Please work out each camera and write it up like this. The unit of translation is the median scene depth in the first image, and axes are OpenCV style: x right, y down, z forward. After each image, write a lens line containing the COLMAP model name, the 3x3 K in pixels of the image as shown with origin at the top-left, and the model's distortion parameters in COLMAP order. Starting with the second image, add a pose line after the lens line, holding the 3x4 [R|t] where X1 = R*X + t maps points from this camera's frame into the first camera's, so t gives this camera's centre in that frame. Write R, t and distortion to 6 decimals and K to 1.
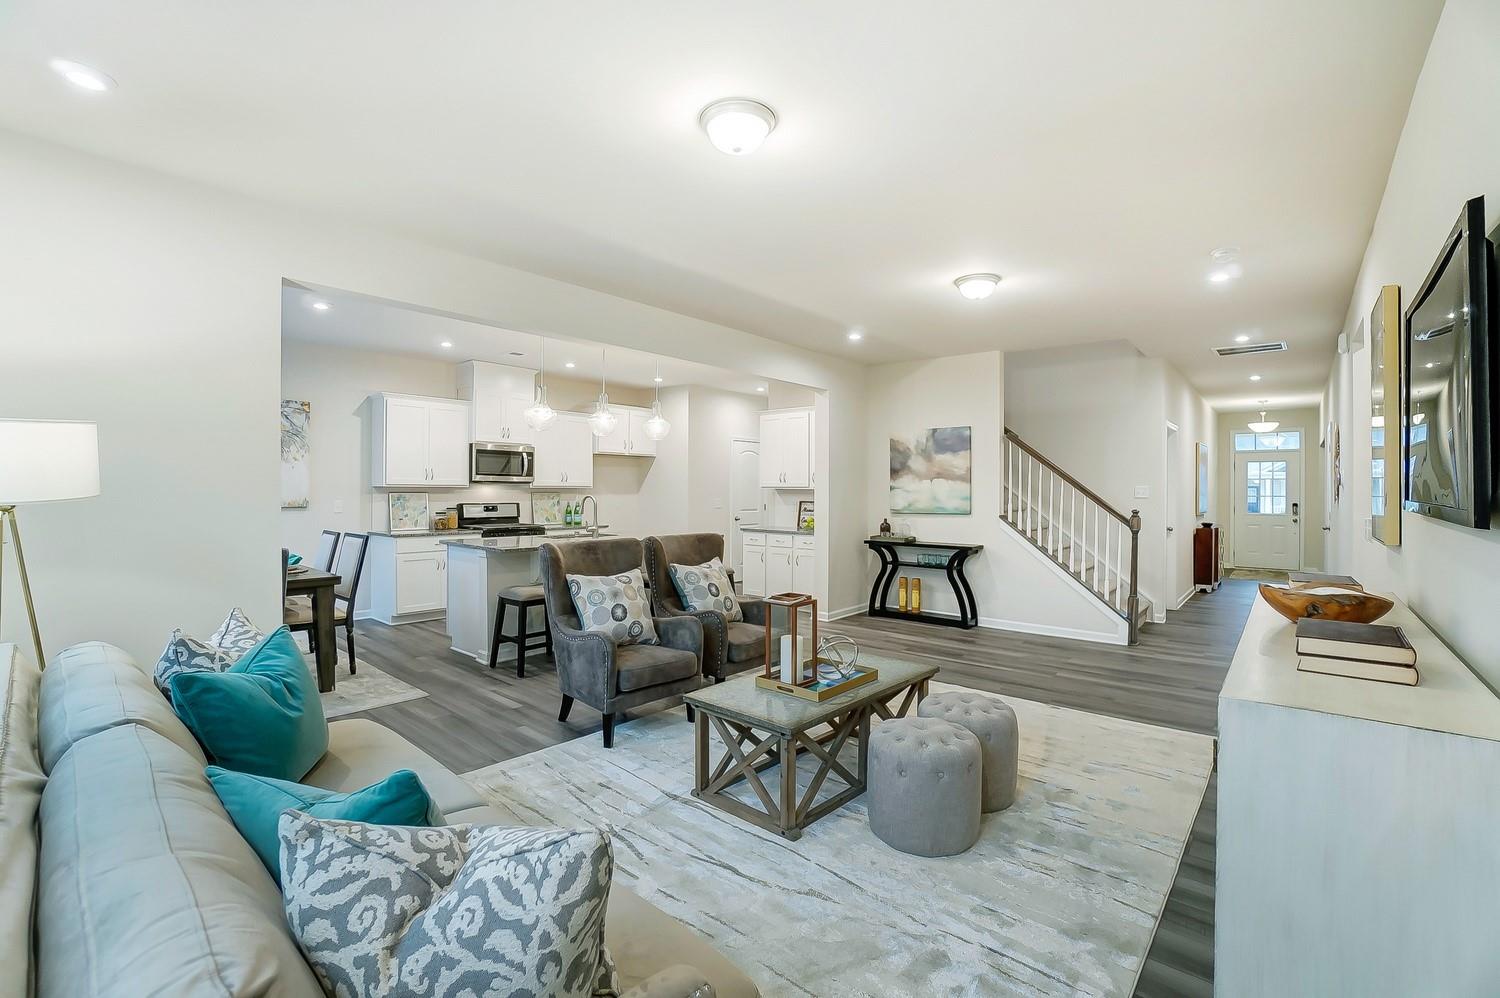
lens RADIAL K [[662.2, 0, 738.6], [0, 662.2, 493.5], [0, 0, 1]] dist [-0.067311, 0.024214]
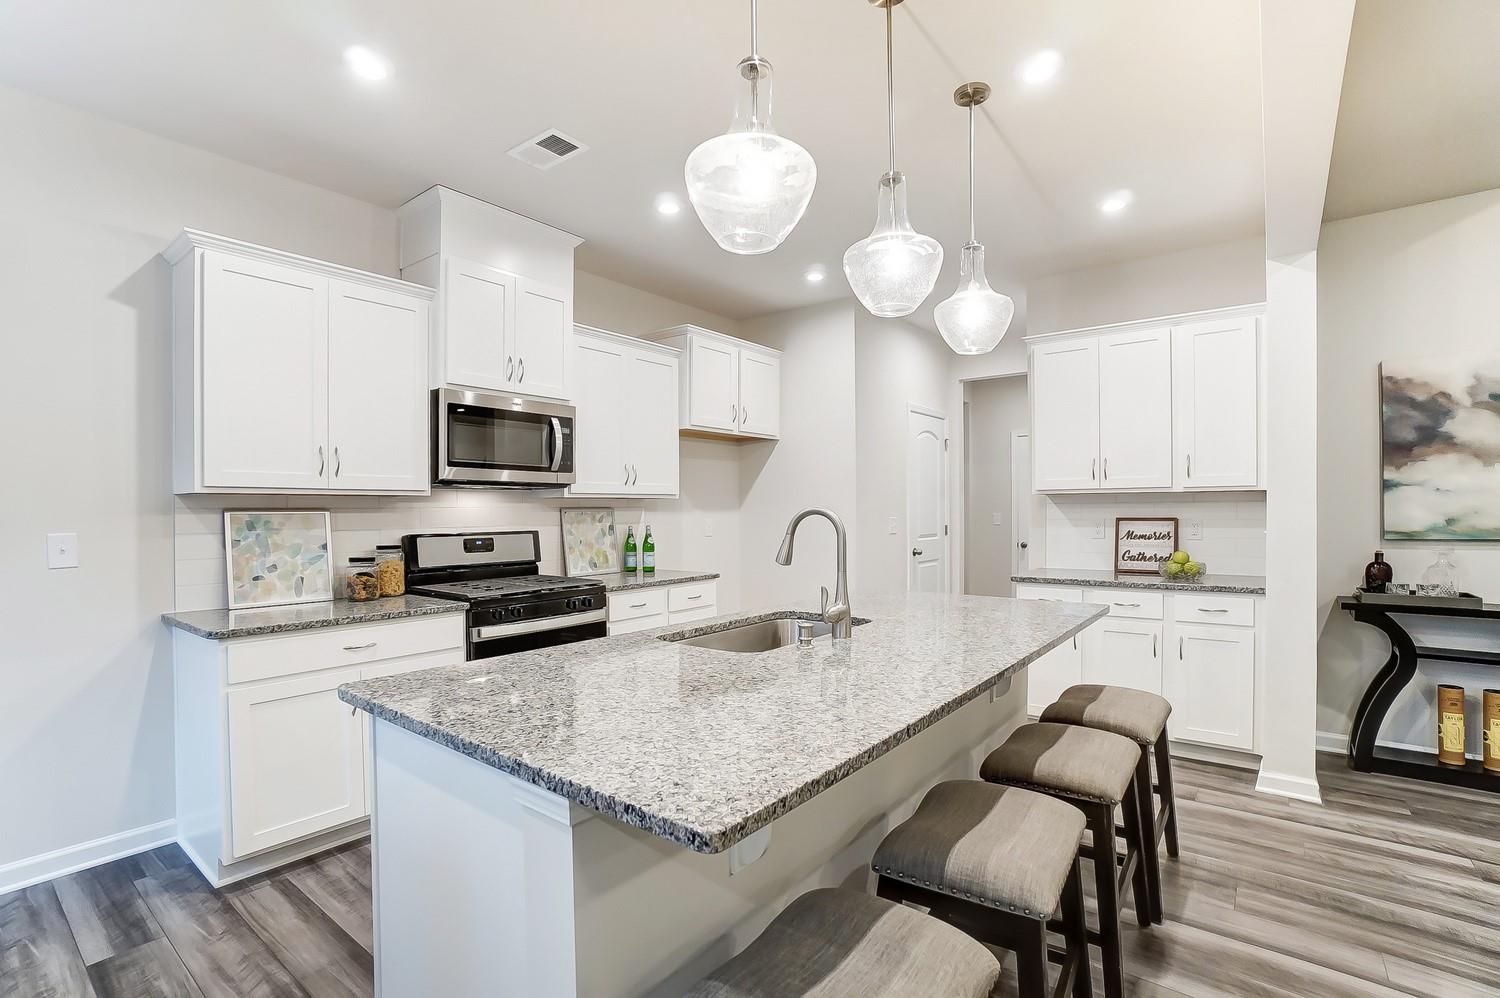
lens RADIAL K [[696.8, 0, 720.6], [0, 696.8, 515.5], [0, 0, 1]] dist [-0.037299, 0.011398]
pose [[0.998979, -0.015249, 0.042516, -0.248381], [0.015144, 0.999881, 0.002800, 0.004510], [-0.042554, -0.002154, 0.999092, 0.556632]]
